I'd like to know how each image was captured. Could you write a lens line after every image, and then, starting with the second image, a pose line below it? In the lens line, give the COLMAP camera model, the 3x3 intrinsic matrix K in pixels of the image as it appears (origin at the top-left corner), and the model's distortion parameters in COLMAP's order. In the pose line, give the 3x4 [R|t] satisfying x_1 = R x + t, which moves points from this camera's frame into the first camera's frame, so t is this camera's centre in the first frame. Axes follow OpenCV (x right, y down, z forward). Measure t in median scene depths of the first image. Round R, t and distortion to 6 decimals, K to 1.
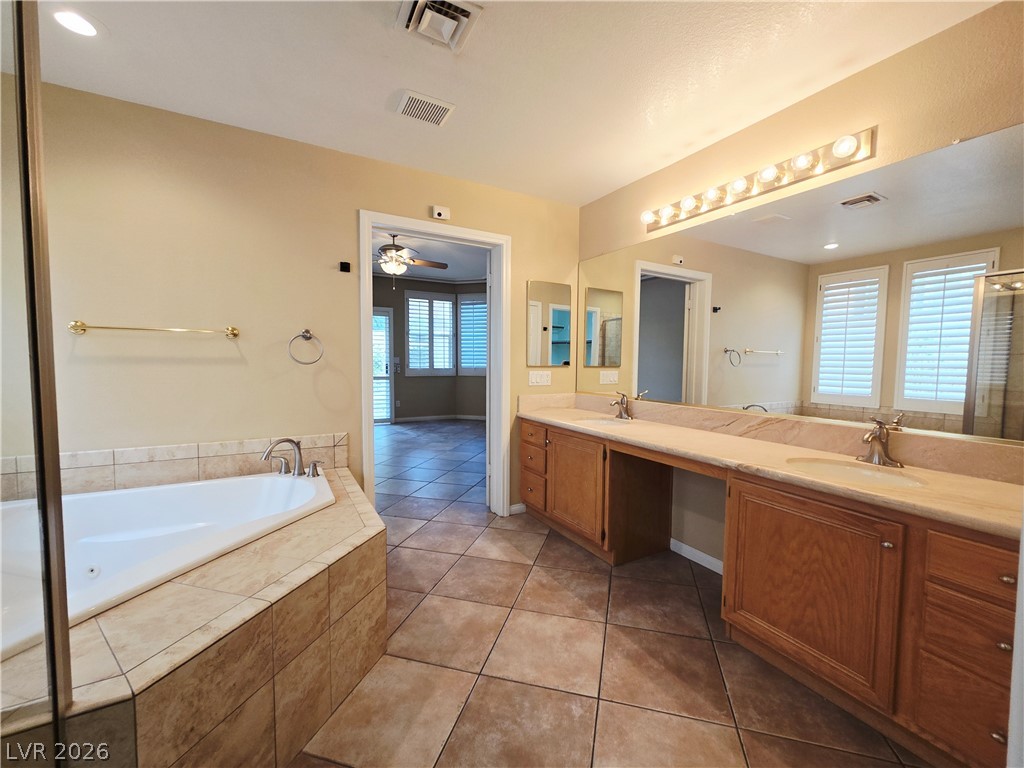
lens RADIAL K [[421.9, 0, 519.3], [0, 421.9, 383.6], [0, 0, 1]] dist [-0.001385, 0.001604]
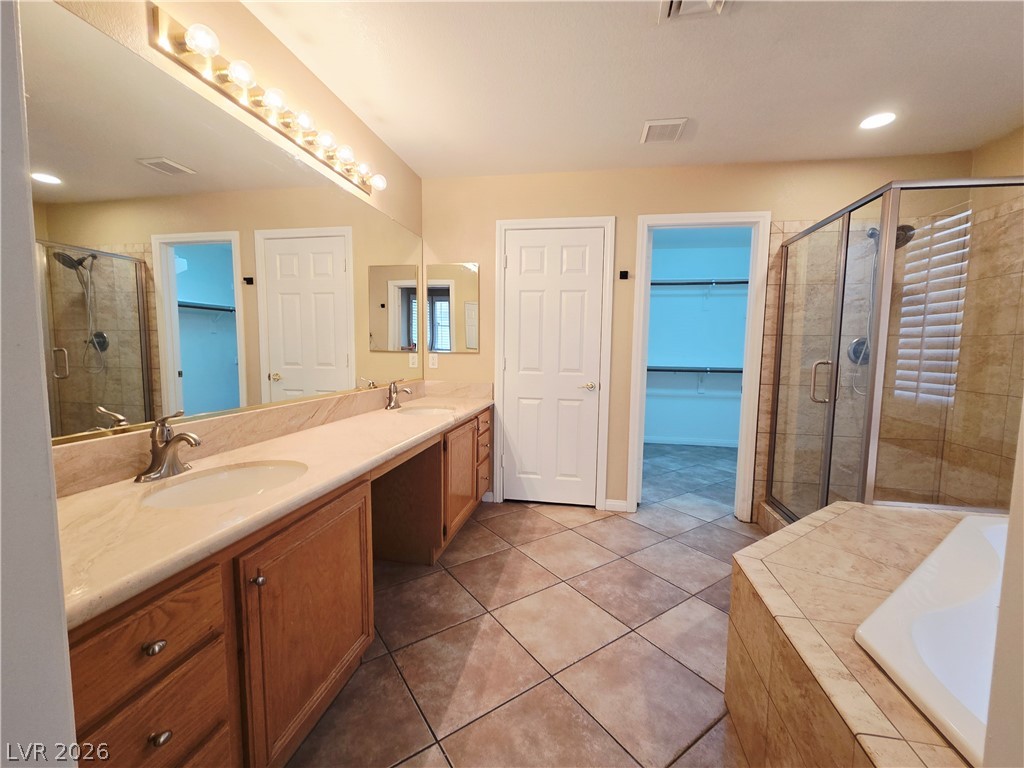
lens RADIAL K [[421.9, 0, 525.8], [0, 421.9, 383.2], [0, 0, 1]] dist [-0.001385, 0.001604]
pose [[-0.777089, -0.075509, 0.624845, -0.435540], [0.012327, 0.990761, 0.135058, -0.093253], [-0.629270, 0.112654, -0.768979, 1.640862]]
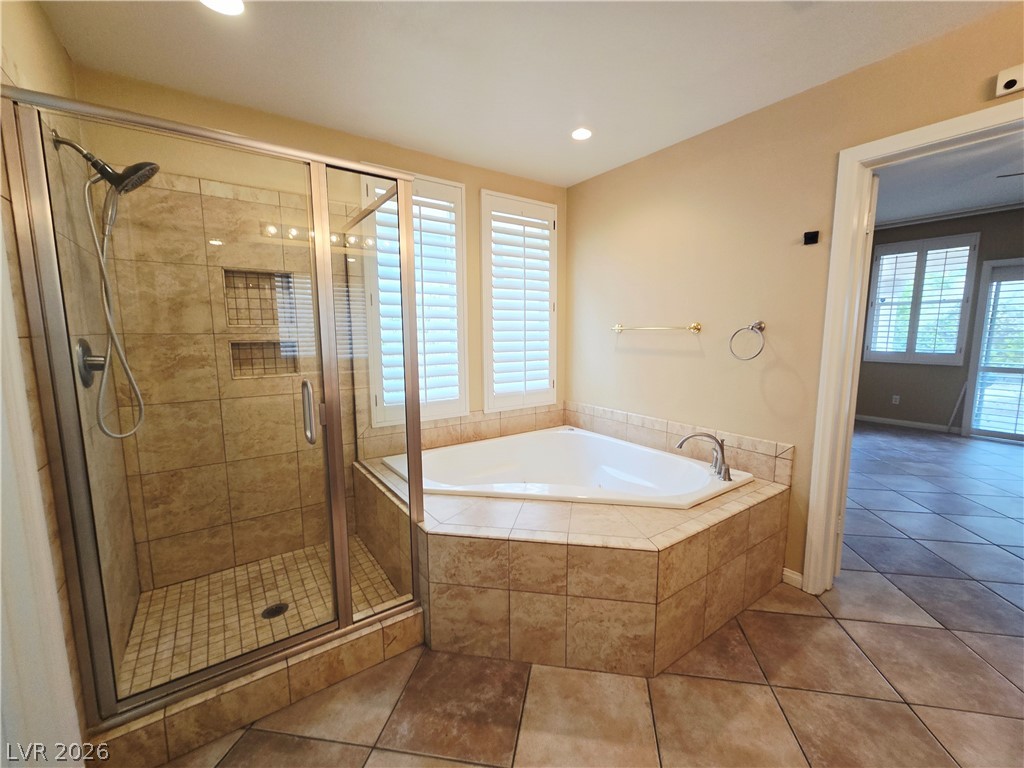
lens RADIAL K [[421.9, 0, 527.6], [0, 421.9, 385.2], [0, 0, 1]] dist [-0.001385, 0.001604]
pose [[0.109734, 0.116008, -0.987168, 0.446815], [-0.054392, 0.992378, 0.110574, -0.084685], [0.992472, 0.041561, 0.115208, 0.535956]]
